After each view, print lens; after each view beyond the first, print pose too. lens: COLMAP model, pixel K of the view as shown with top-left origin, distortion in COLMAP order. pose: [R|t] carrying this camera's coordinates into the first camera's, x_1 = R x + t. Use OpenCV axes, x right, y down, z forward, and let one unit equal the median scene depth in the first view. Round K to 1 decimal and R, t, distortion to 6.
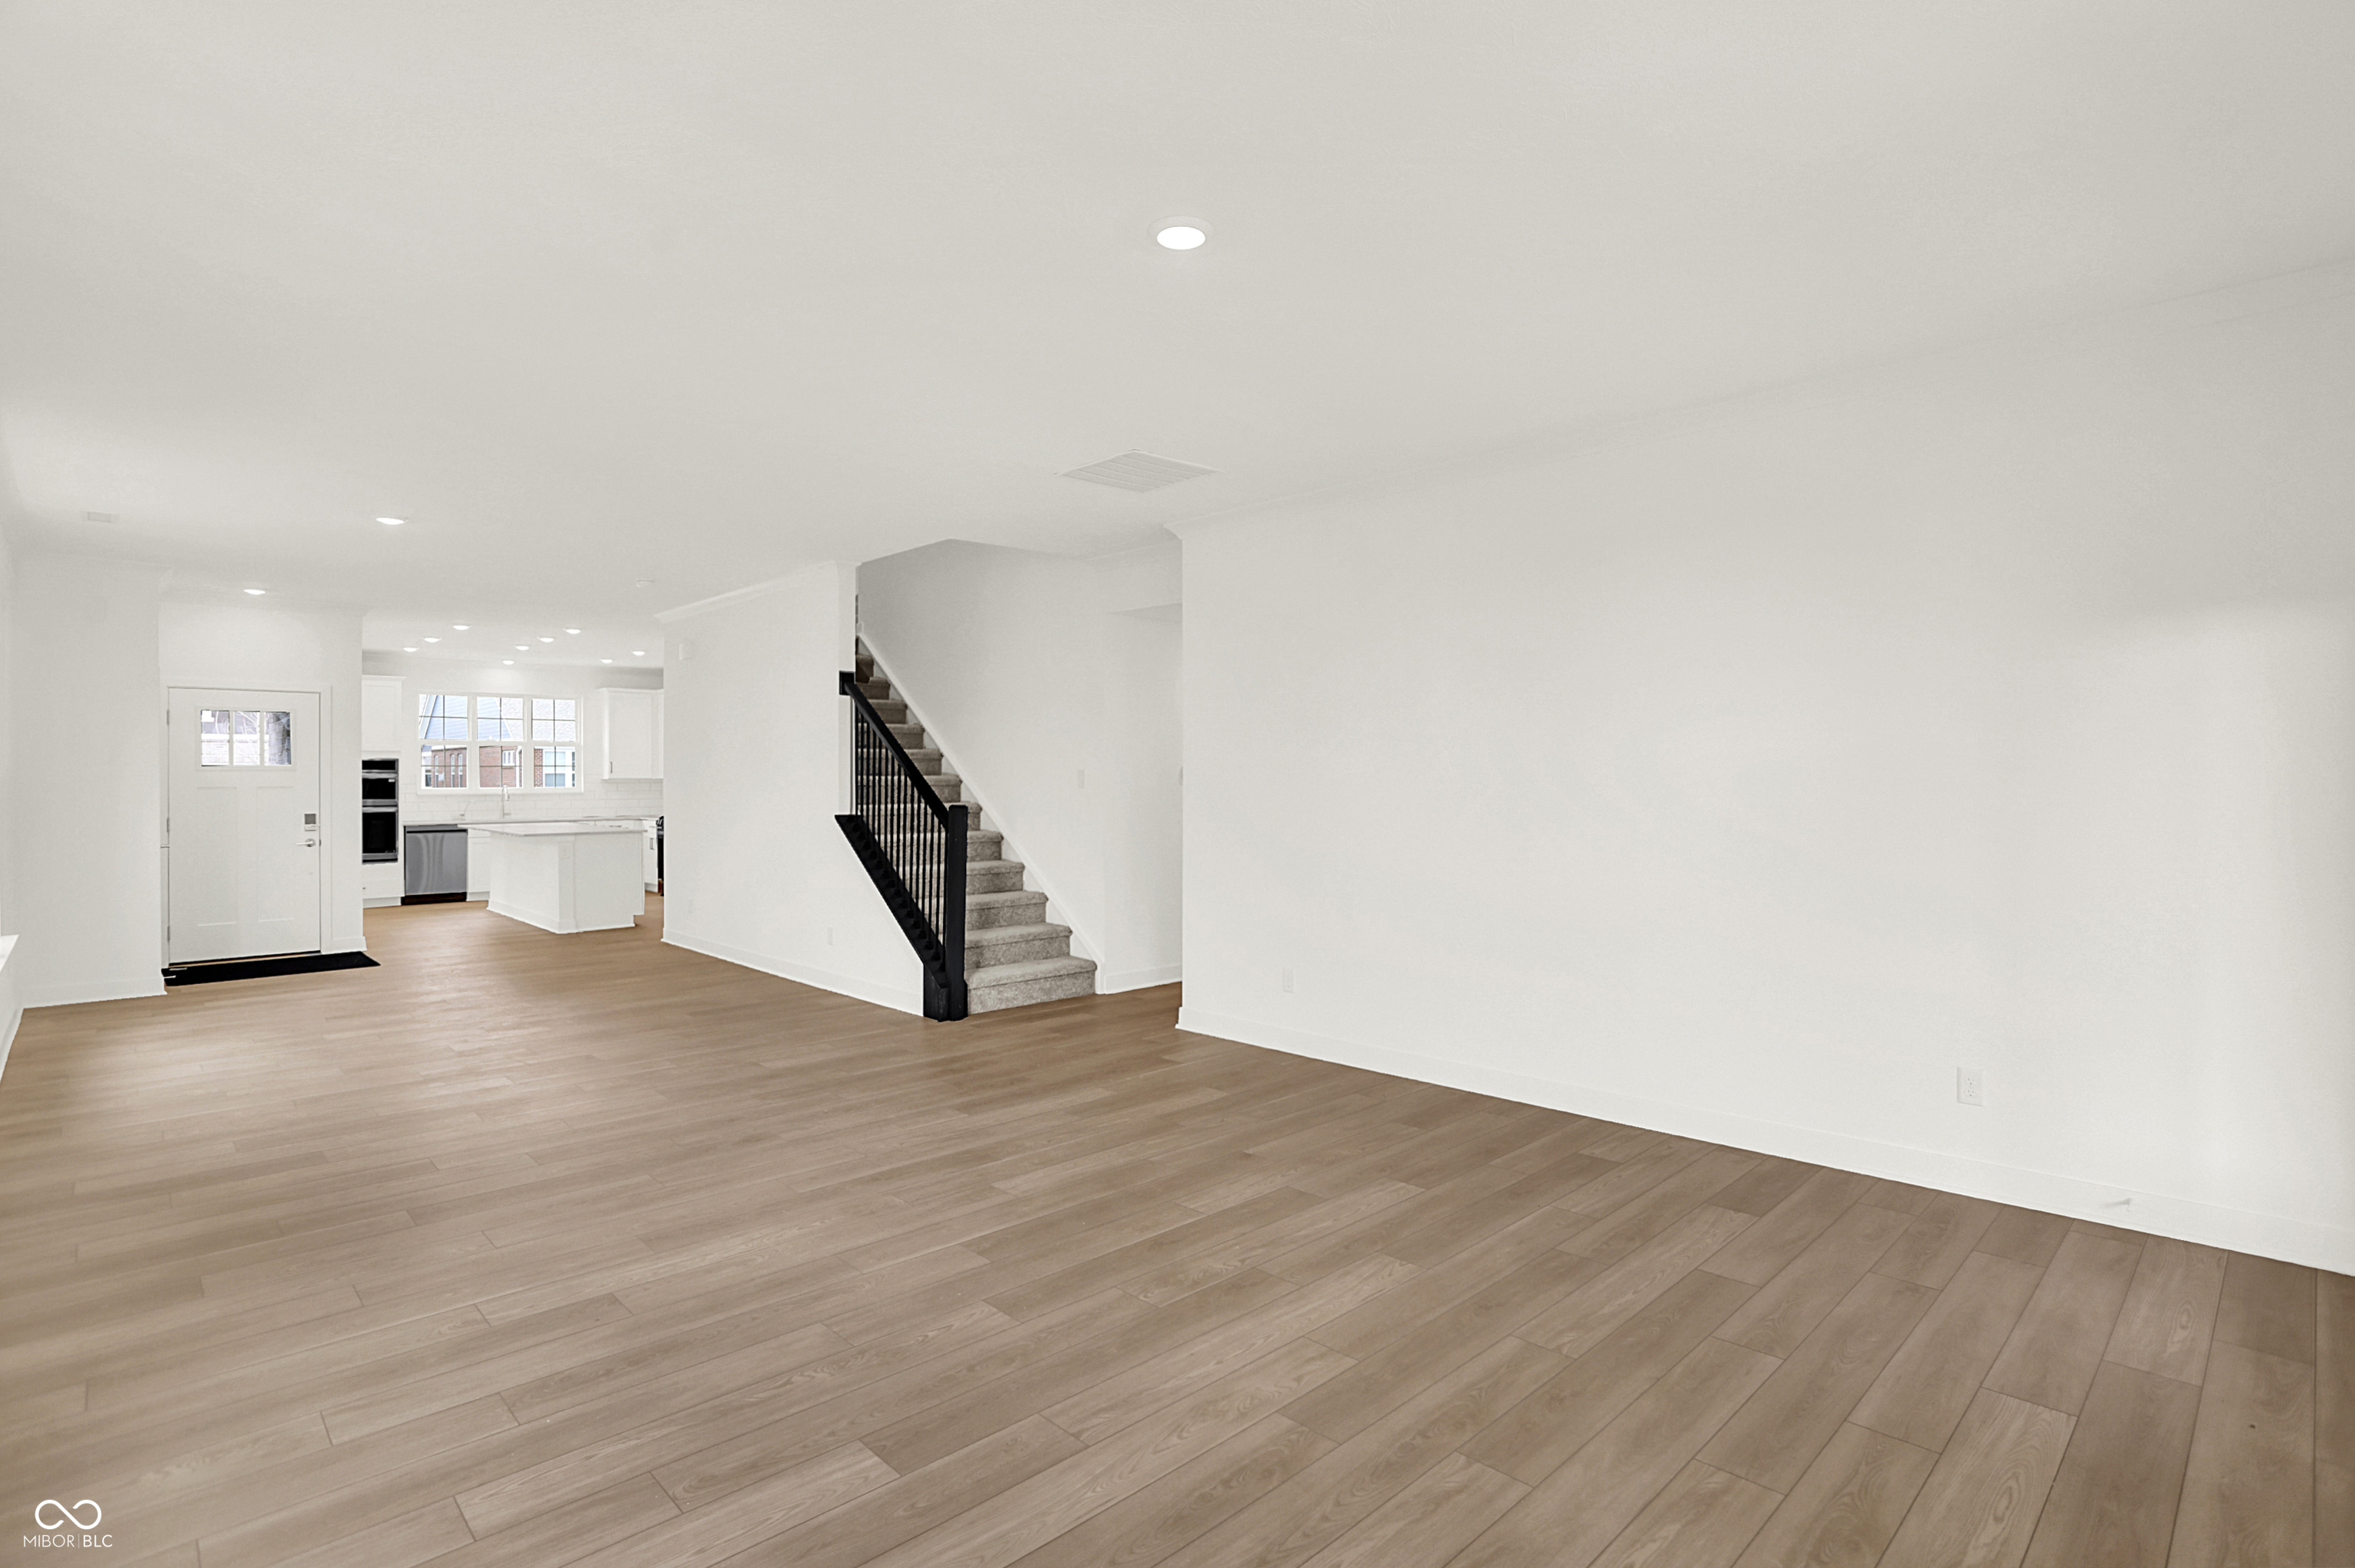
lens RADIAL K [[1147.3, 0, 1163.2], [0, 1147.3, 771.1], [0, 0, 1]] dist [-0.035342, 0.000801]
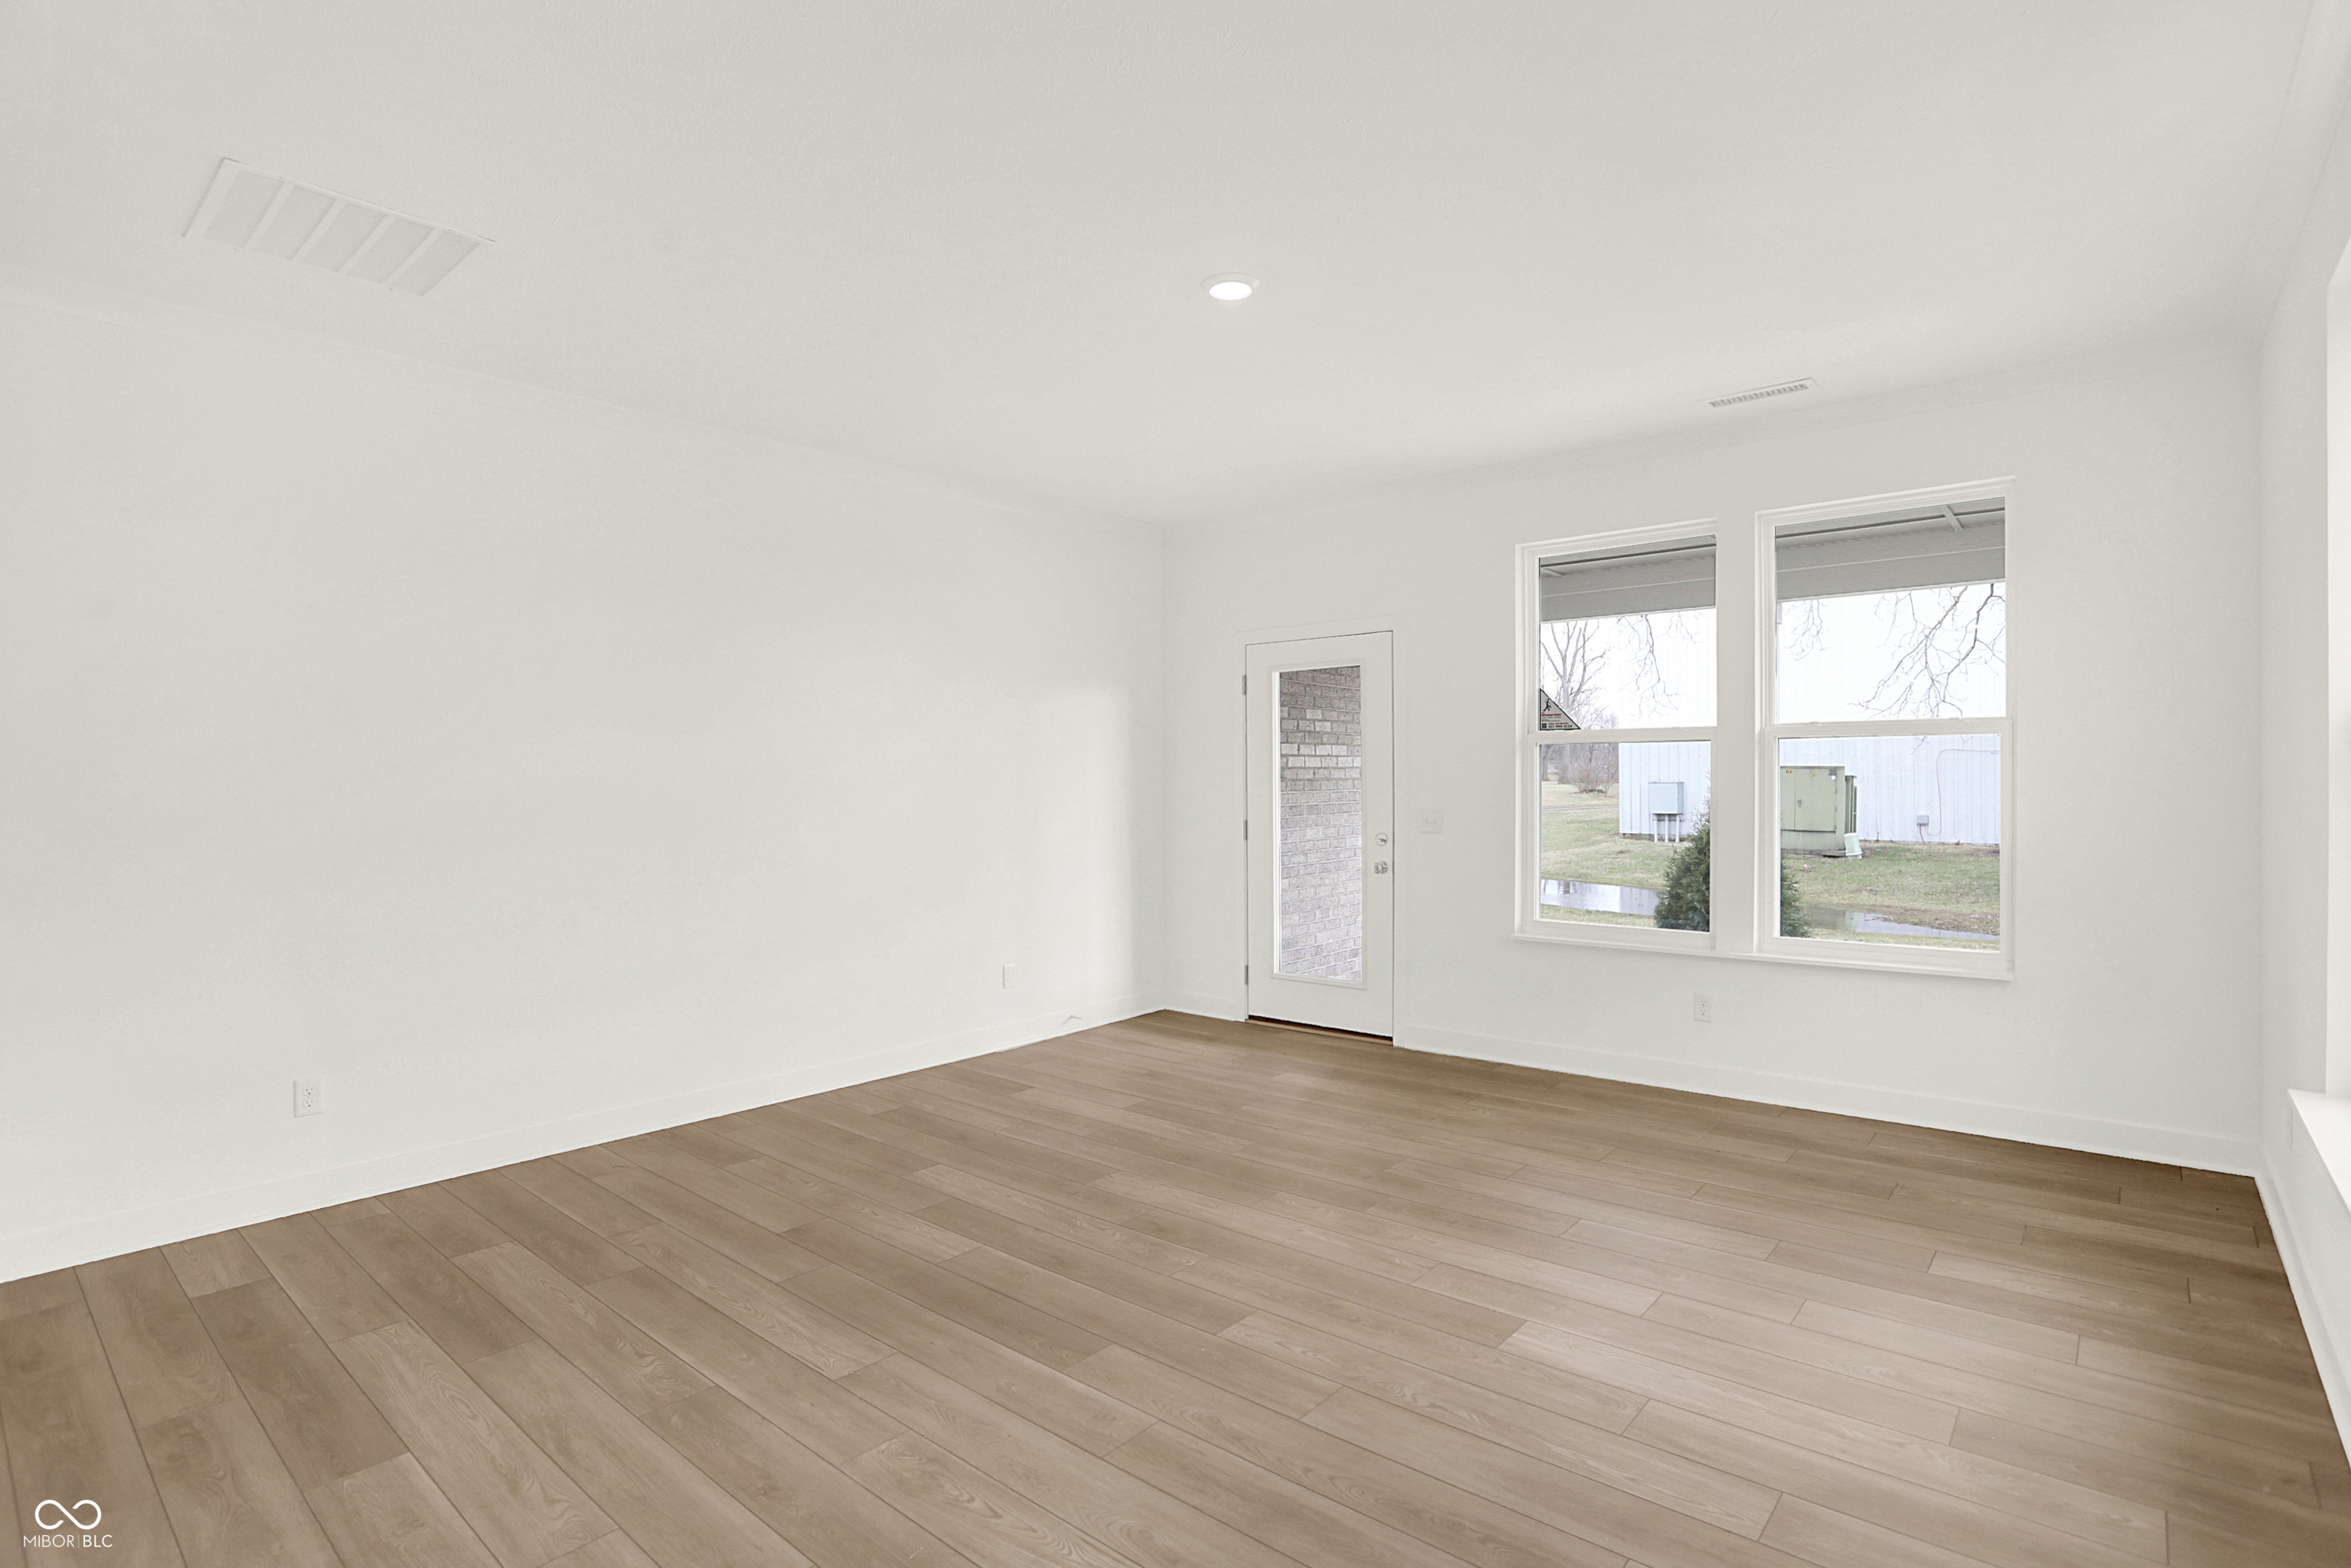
lens RADIAL K [[1131.7, 0, 1175.5], [0, 1131.7, 784.0], [0, 0, 1]] dist [-0.001921, 0.000088]
pose [[-0.095926, 0.002874, 0.995384, -0.847708], [-0.011103, 0.999931, -0.003957, 0.008329], [-0.995326, -0.011432, -0.095888, 0.872960]]
